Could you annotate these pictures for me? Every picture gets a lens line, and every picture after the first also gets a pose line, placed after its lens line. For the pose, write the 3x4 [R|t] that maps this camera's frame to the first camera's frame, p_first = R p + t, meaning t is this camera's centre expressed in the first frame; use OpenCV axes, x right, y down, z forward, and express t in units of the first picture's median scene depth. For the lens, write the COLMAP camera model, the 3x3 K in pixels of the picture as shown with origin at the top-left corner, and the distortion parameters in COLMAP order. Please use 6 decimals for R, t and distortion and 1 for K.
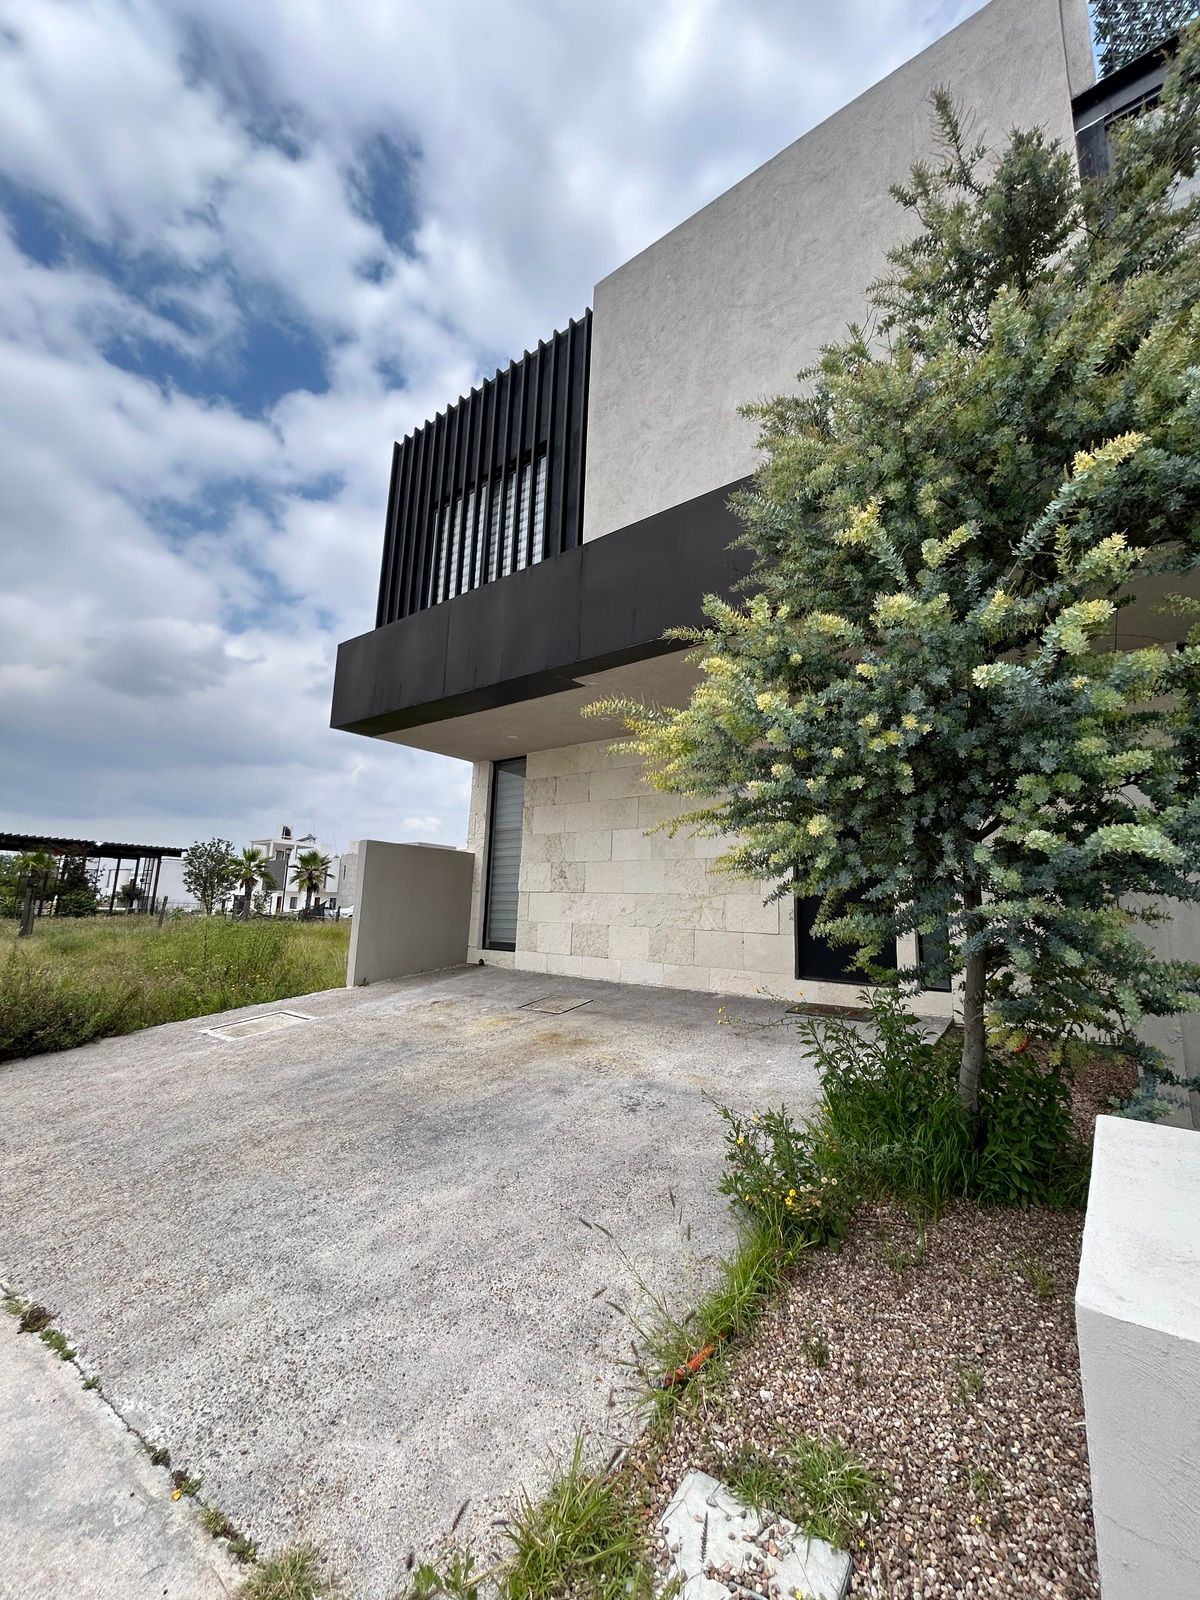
lens RADIAL K [[646.6, 0, 600.0], [0, 646.6, 800.0], [0, 0, 1]] dist [0.006473, -0.000082]
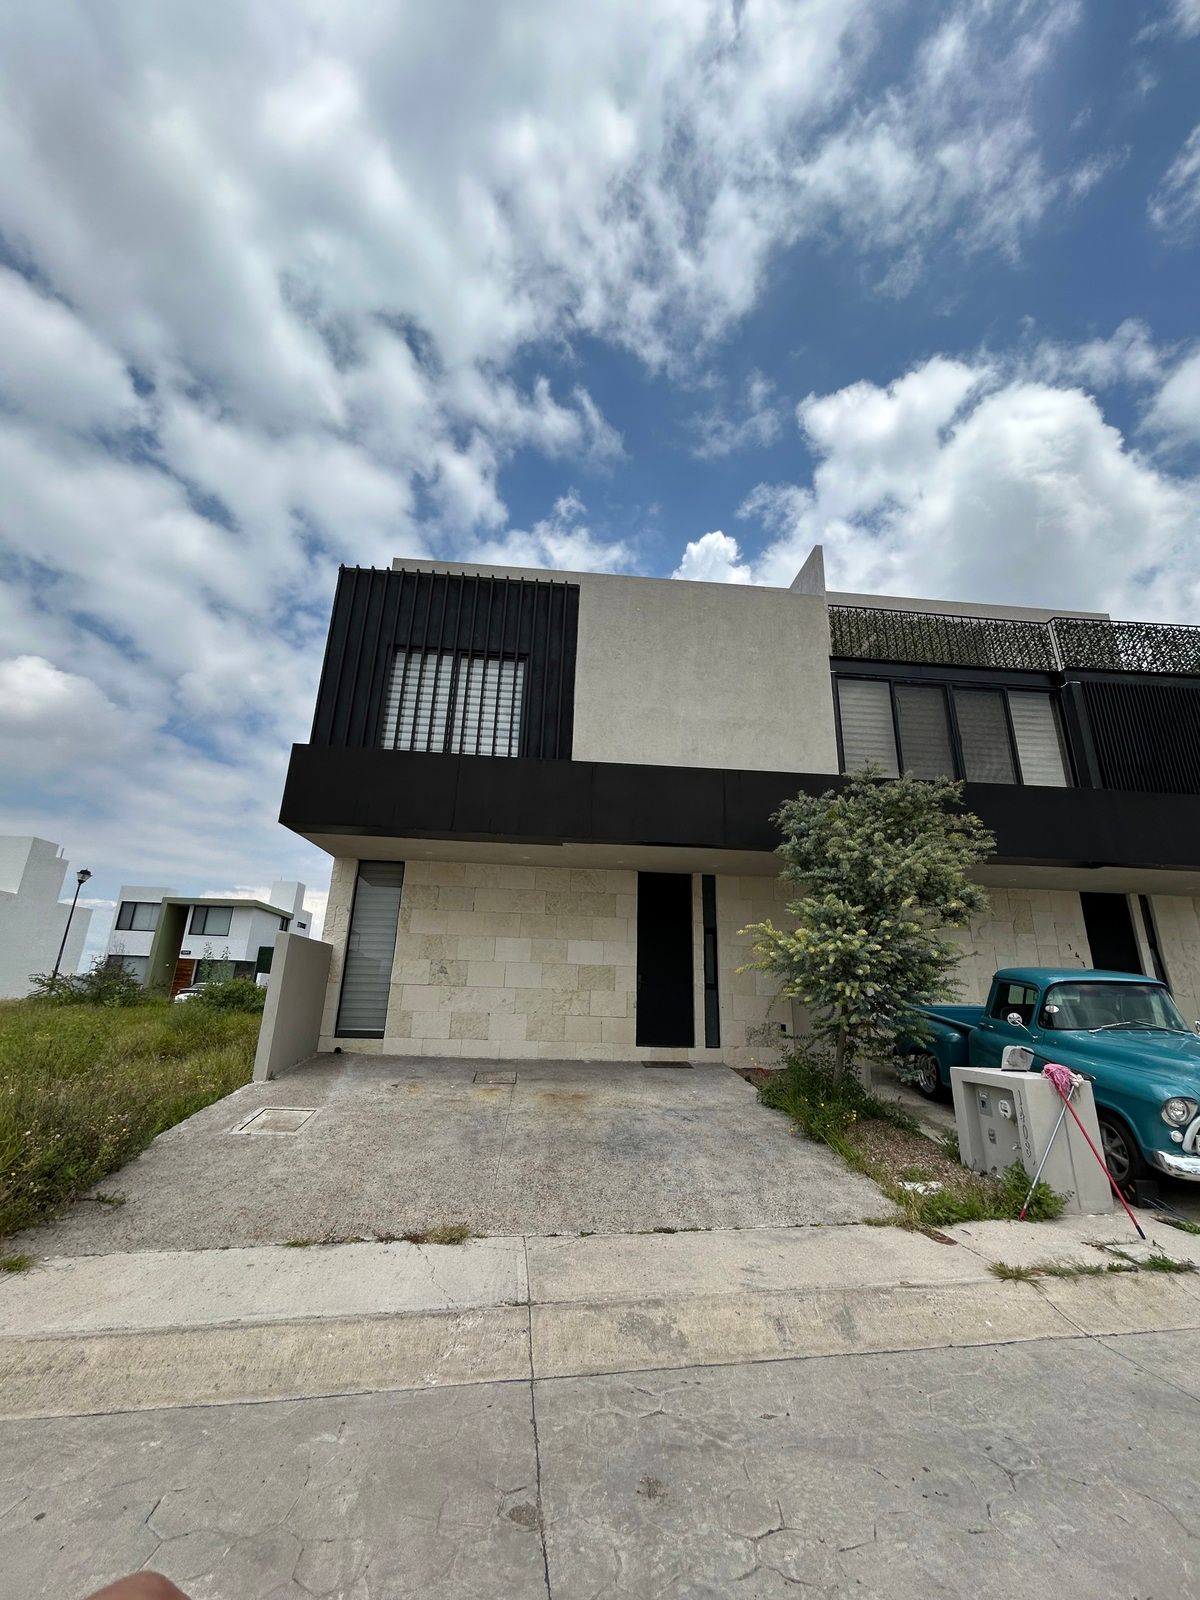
lens RADIAL K [[646.6, 0, 600.0], [0, 646.6, 800.0], [0, 0, 1]] dist [0.006473, -0.000082]
pose [[0.735294, 0.191519, 0.650126, -0.713636], [-0.120648, 0.980910, -0.152511, -0.049561], [-0.666924, 0.033704, 0.744363, -0.111641]]
